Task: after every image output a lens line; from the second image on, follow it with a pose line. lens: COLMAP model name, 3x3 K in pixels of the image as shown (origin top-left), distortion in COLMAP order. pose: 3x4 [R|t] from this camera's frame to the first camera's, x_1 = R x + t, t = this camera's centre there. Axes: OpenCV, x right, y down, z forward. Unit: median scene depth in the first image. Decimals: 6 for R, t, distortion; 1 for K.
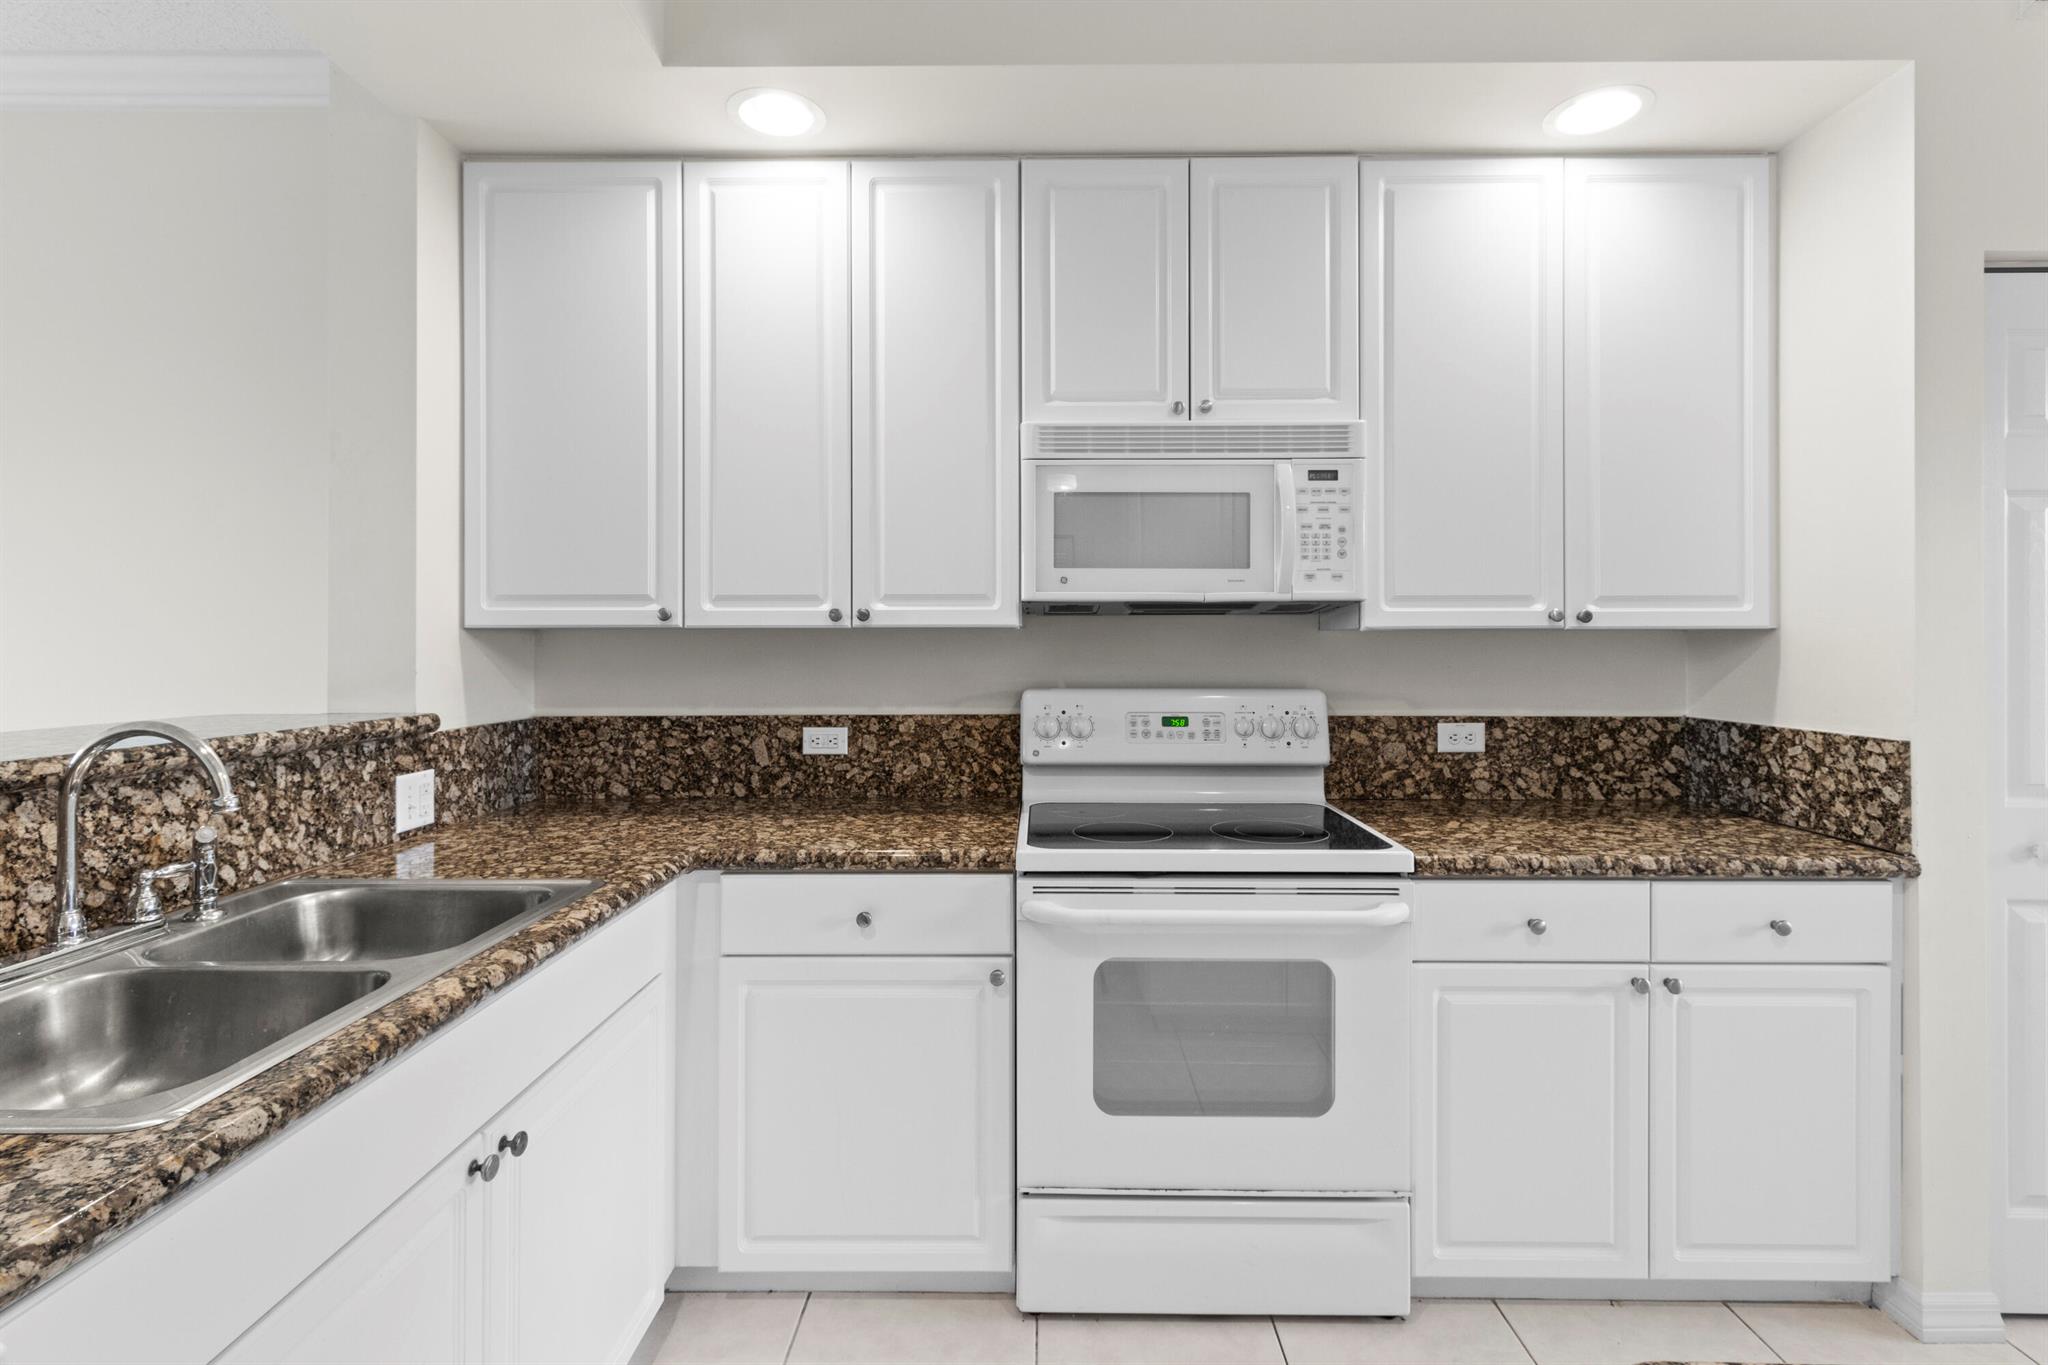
lens RADIAL K [[942.7, 0, 1030.6], [0, 942.7, 642.3], [0, 0, 1]] dist [0.001804, 0.000197]
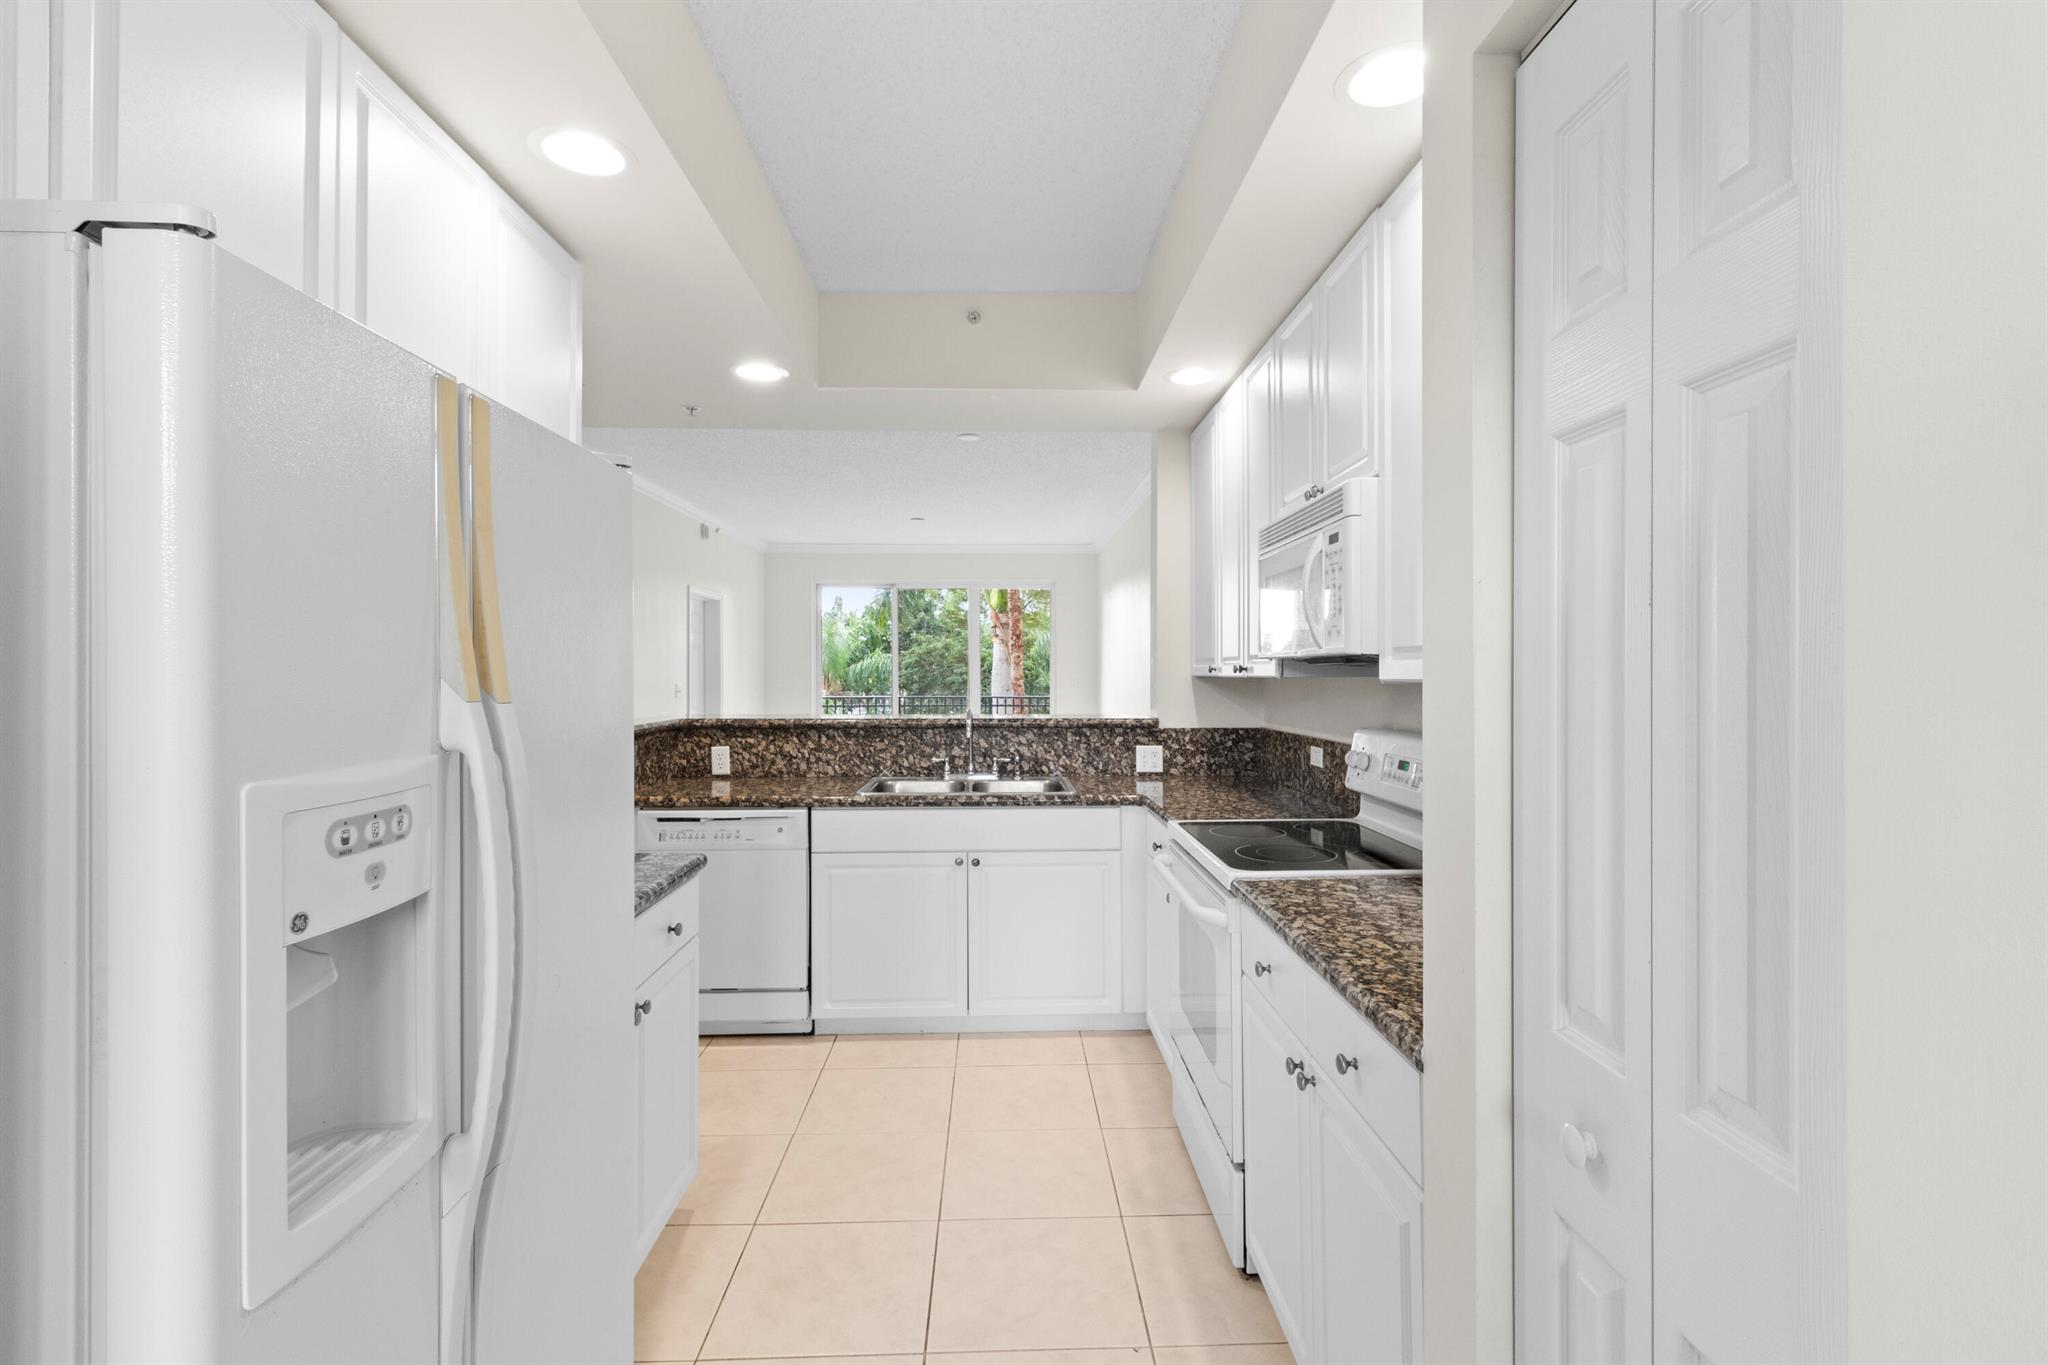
lens RADIAL K [[955.5, 0, 1024.1], [0, 955.5, 667.9], [0, 0, 1]] dist [0.001900, 0.000340]
pose [[0.038866, -0.003983, -0.999236, 1.181188], [0.003515, 0.999986, -0.003850, -0.022596], [0.999238, -0.003363, 0.038880, 0.516024]]
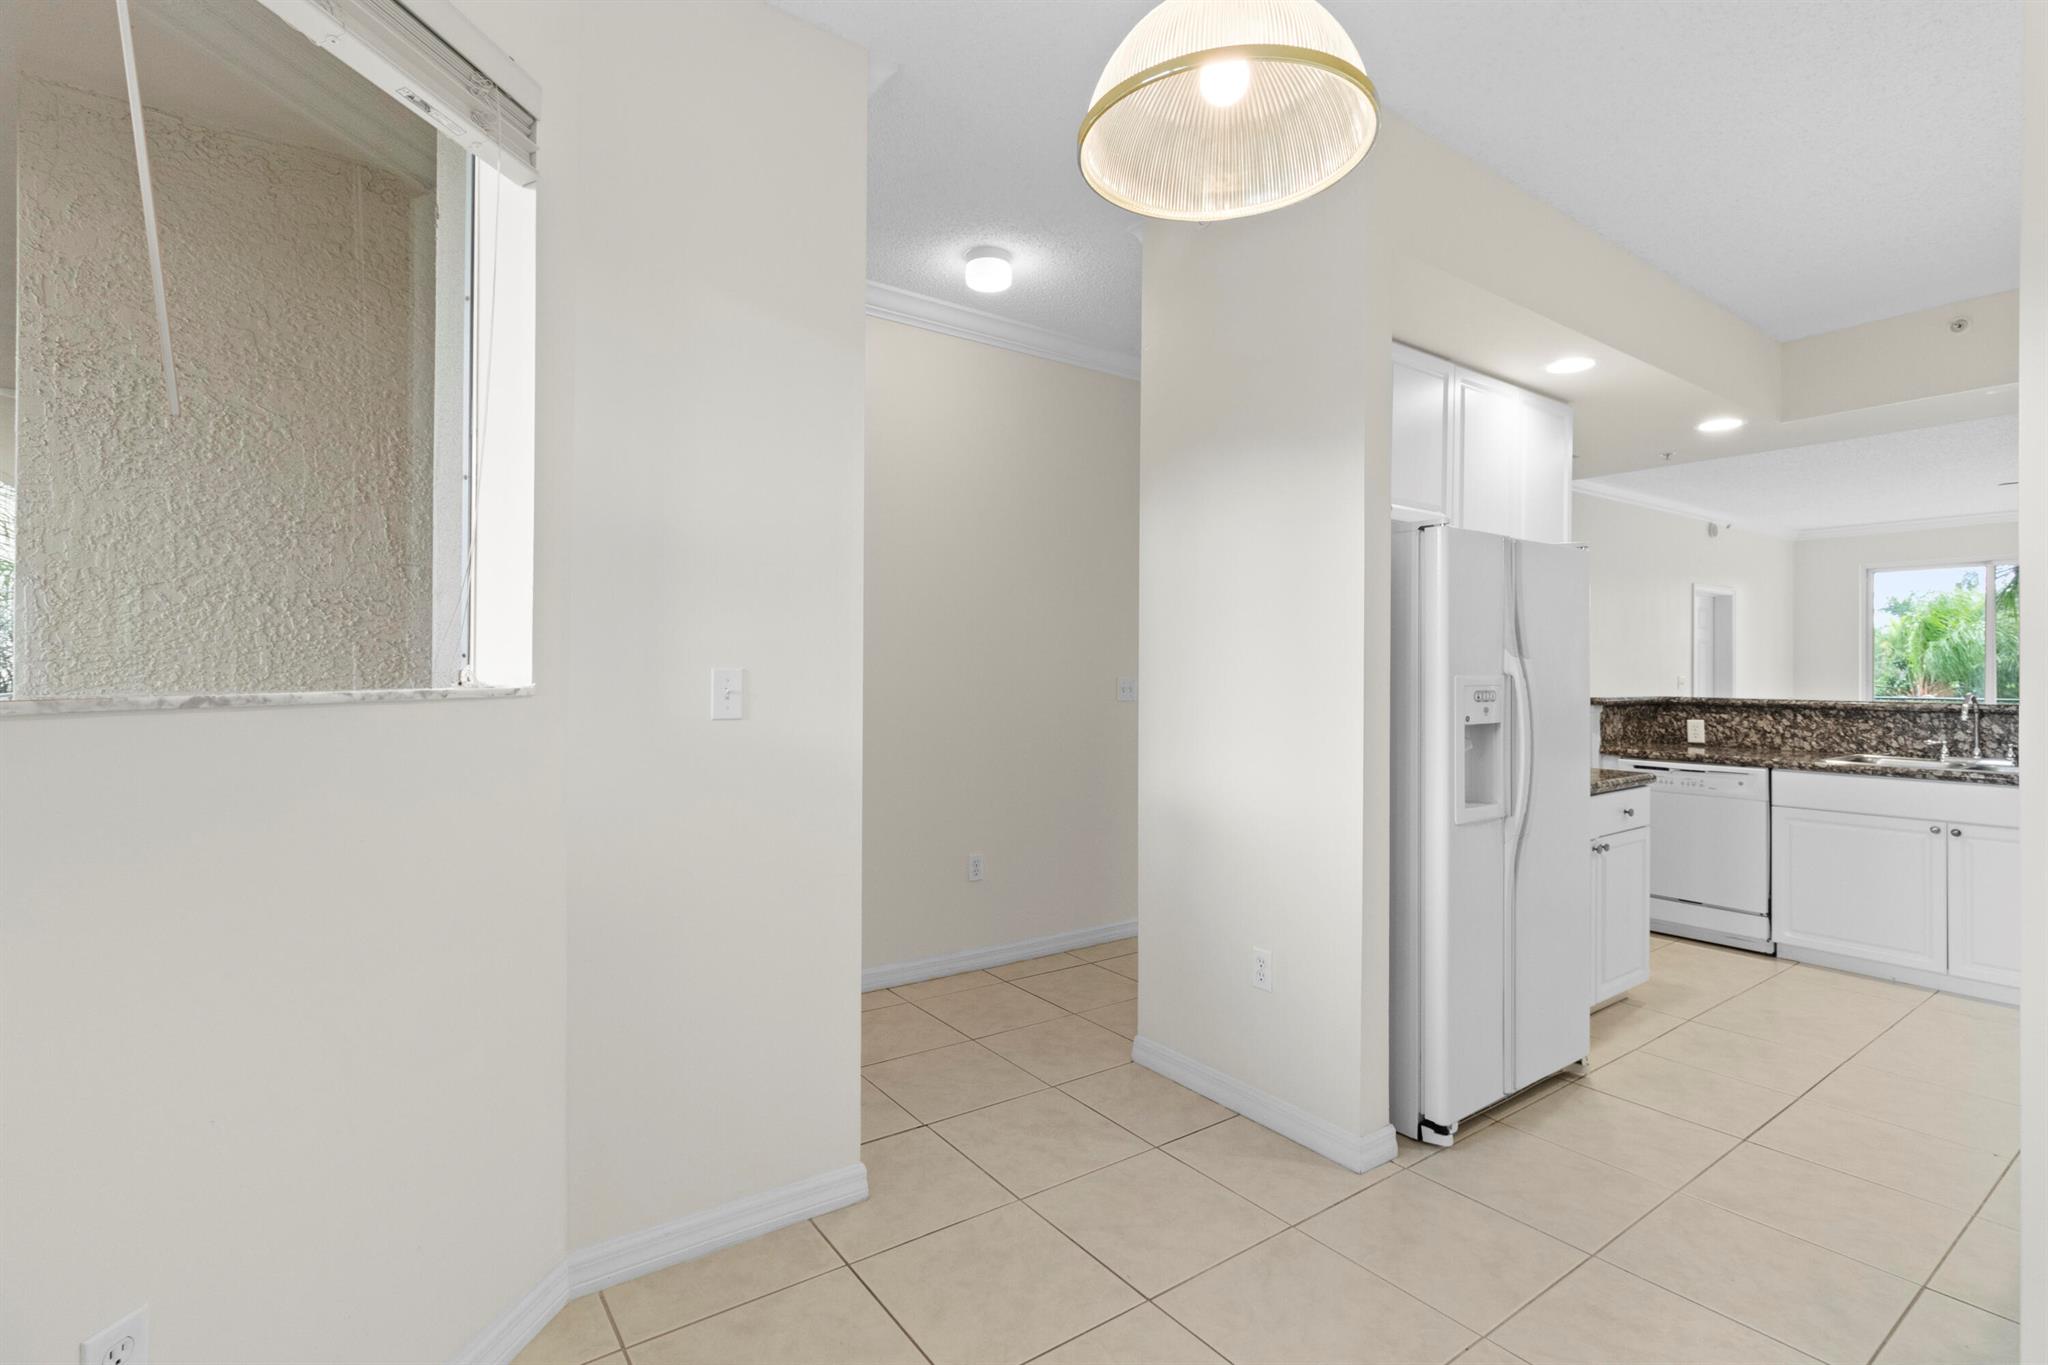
lens RADIAL K [[955.5, 0, 1024.1], [0, 955.5, 667.9], [0, 0, 1]] dist [0.001900, 0.000340]
pose [[-0.804837, -0.006444, -0.593461, 1.889829], [-0.004412, 0.999978, -0.004874, 0.010934], [0.593480, -0.001305, -0.804848, 0.854236]]
